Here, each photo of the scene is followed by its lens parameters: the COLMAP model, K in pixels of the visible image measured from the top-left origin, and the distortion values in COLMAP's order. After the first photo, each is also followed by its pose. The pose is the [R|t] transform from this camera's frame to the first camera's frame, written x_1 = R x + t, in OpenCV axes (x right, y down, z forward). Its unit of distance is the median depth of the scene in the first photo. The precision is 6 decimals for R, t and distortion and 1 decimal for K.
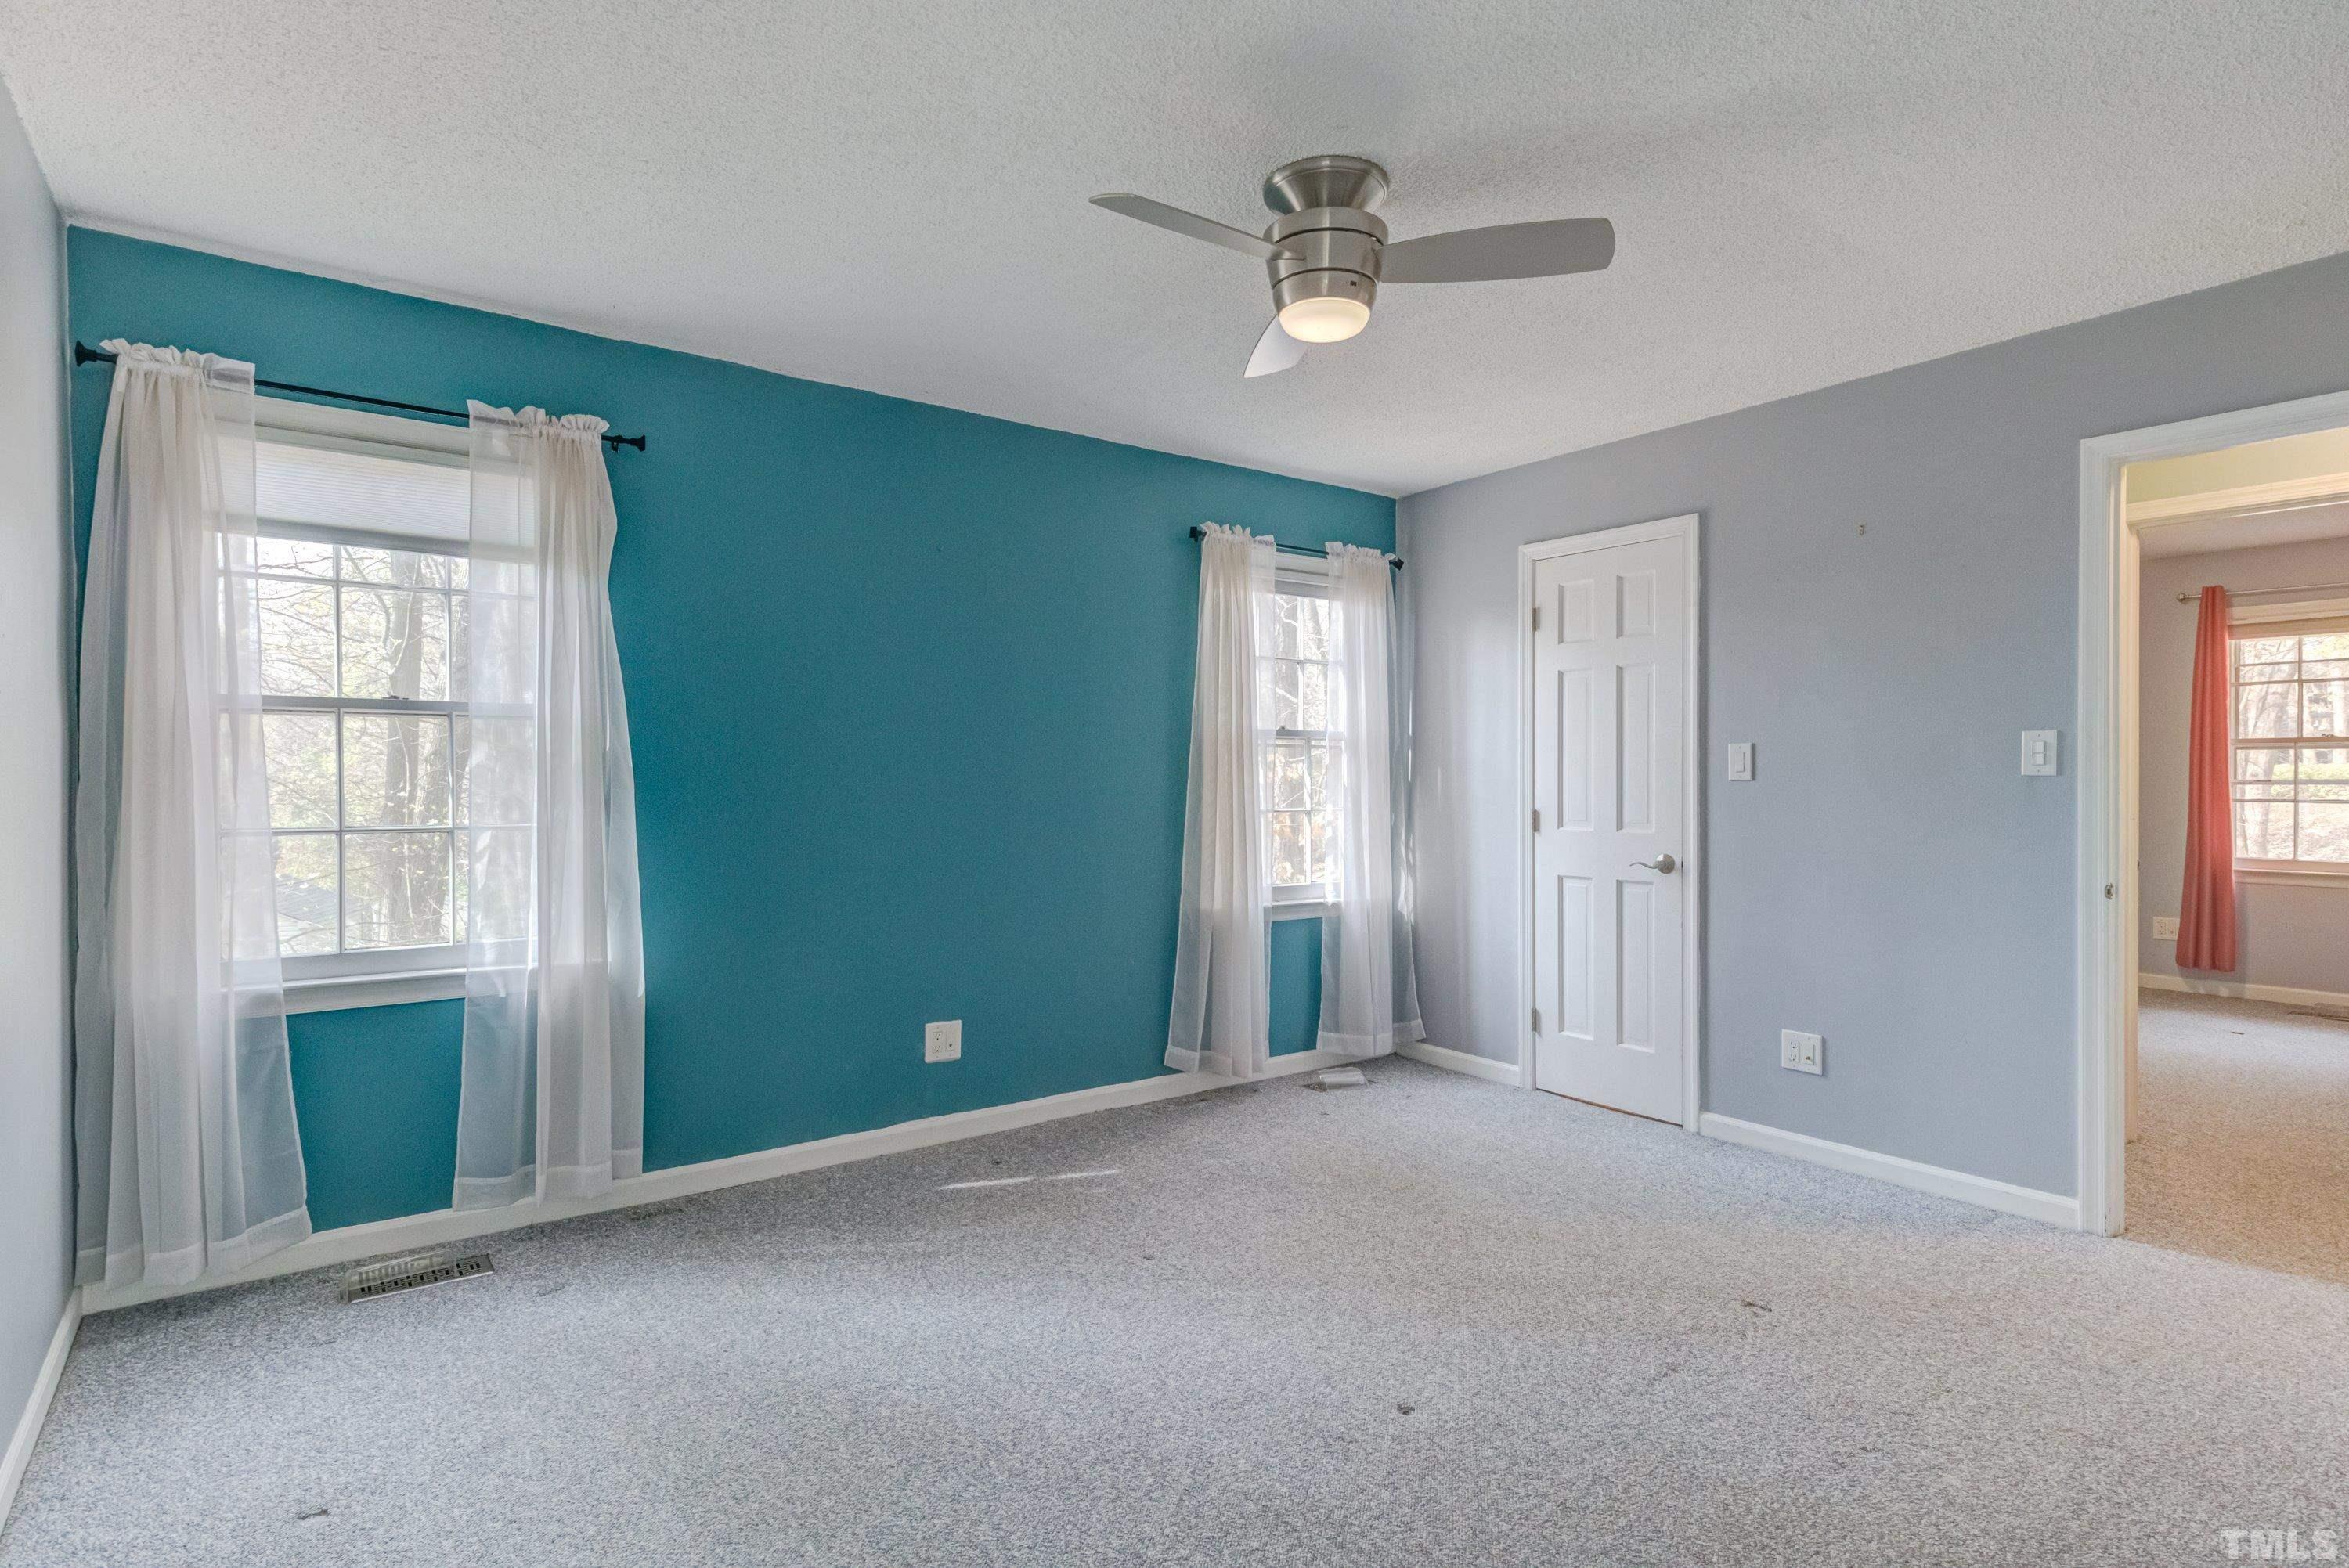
lens RADIAL K [[1217.9, 0, 1183.2], [0, 1217.9, 795.3], [0, 0, 1]] dist [0.030258, -0.002858]
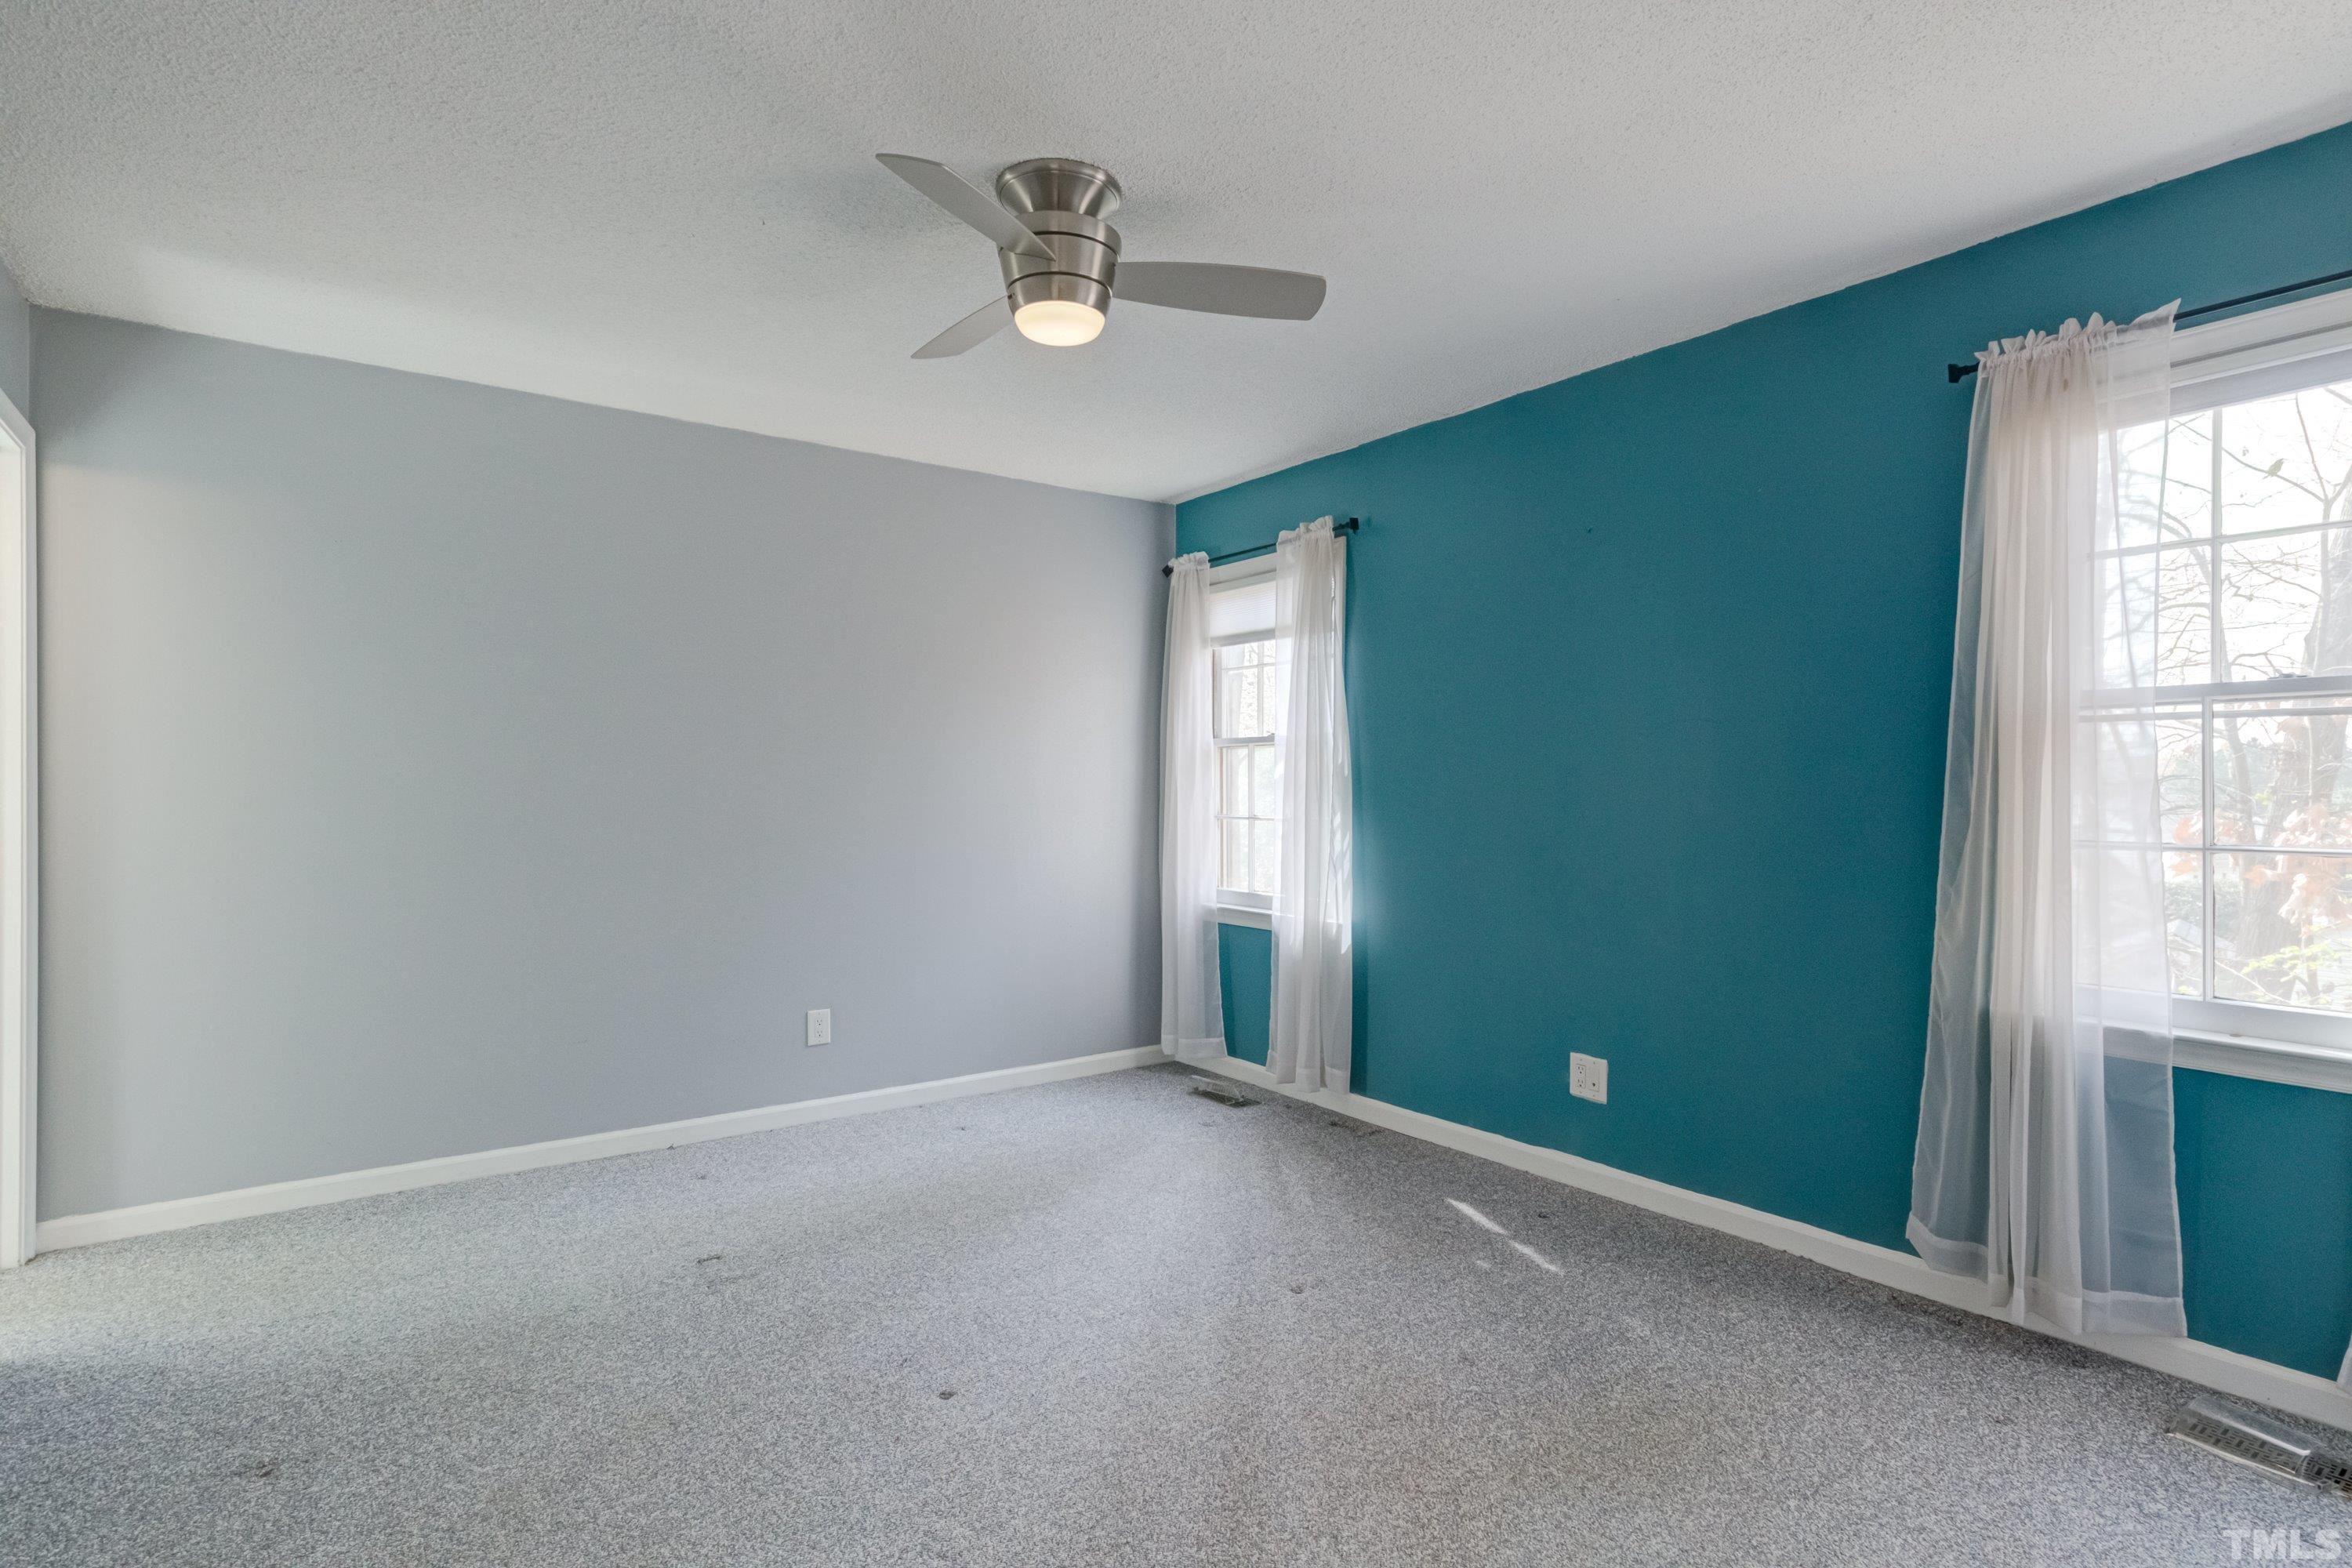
lens RADIAL K [[1219.6, 0, 1173.1], [0, 1219.6, 791.9], [0, 0, 1]] dist [0.030258, -0.002858]
pose [[-0.019989, 0.000989, -0.999800, 0.784940], [-0.015724, 0.999876, 0.001303, -0.004648], [0.999677, 0.015747, -0.019971, 0.785288]]
